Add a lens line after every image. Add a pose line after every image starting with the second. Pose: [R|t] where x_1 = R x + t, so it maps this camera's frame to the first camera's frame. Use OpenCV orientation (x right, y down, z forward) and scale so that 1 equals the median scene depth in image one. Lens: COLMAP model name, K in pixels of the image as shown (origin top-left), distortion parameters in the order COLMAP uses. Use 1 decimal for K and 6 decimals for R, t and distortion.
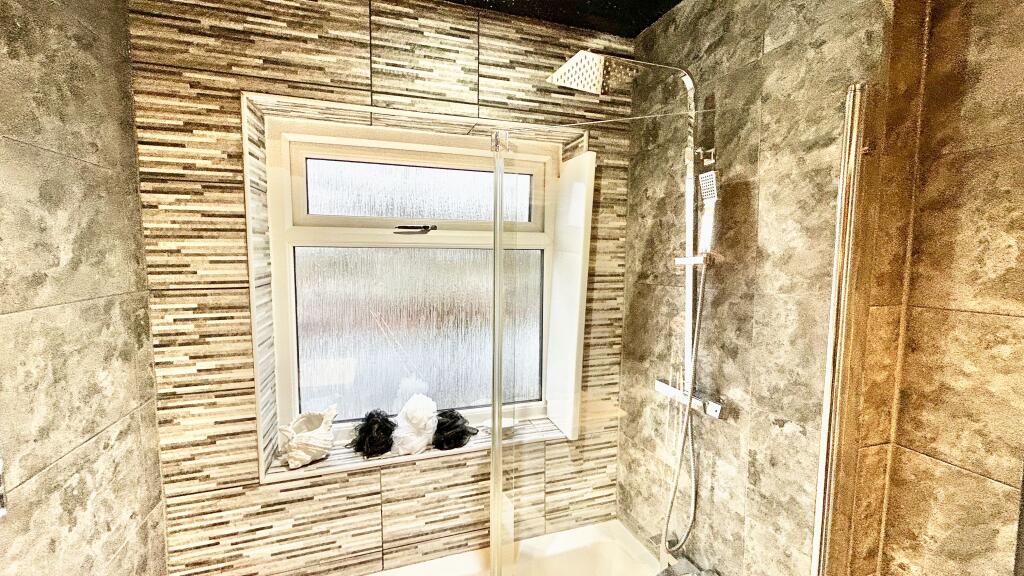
lens RADIAL K [[414.7, 0, 510.3], [0, 414.7, 290.6], [0, 0, 1]] dist [-0.000391, 0.001892]
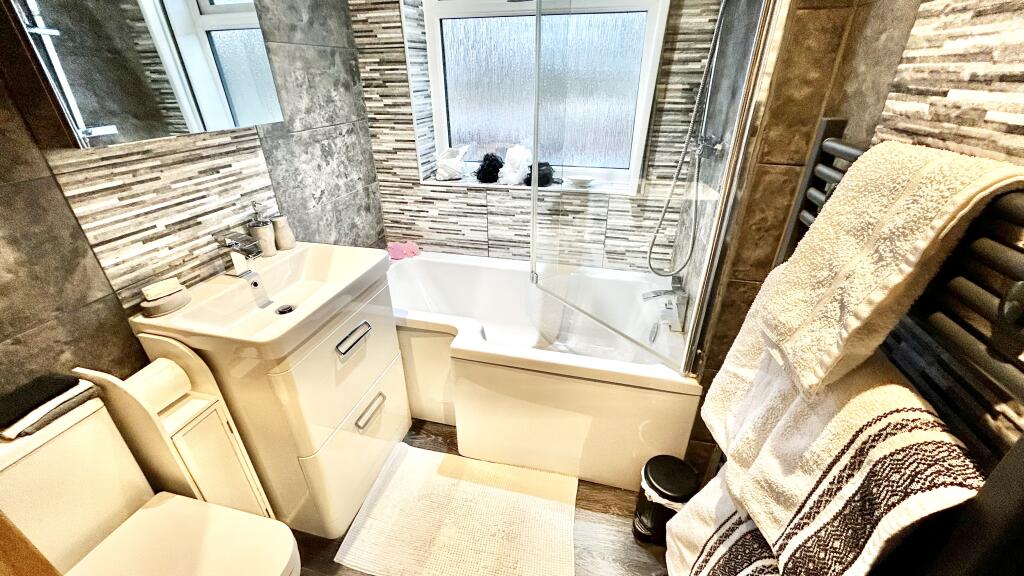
lens RADIAL K [[414.7, 0, 511.9], [0, 414.7, 286.8], [0, 0, 1]] dist [-0.000391, 0.001892]
pose [[0.836705, 0.239922, -0.492303, 0.661581], [-0.035542, 0.920825, 0.388353, 0.197668], [0.546499, -0.307440, 0.778986, -0.238556]]
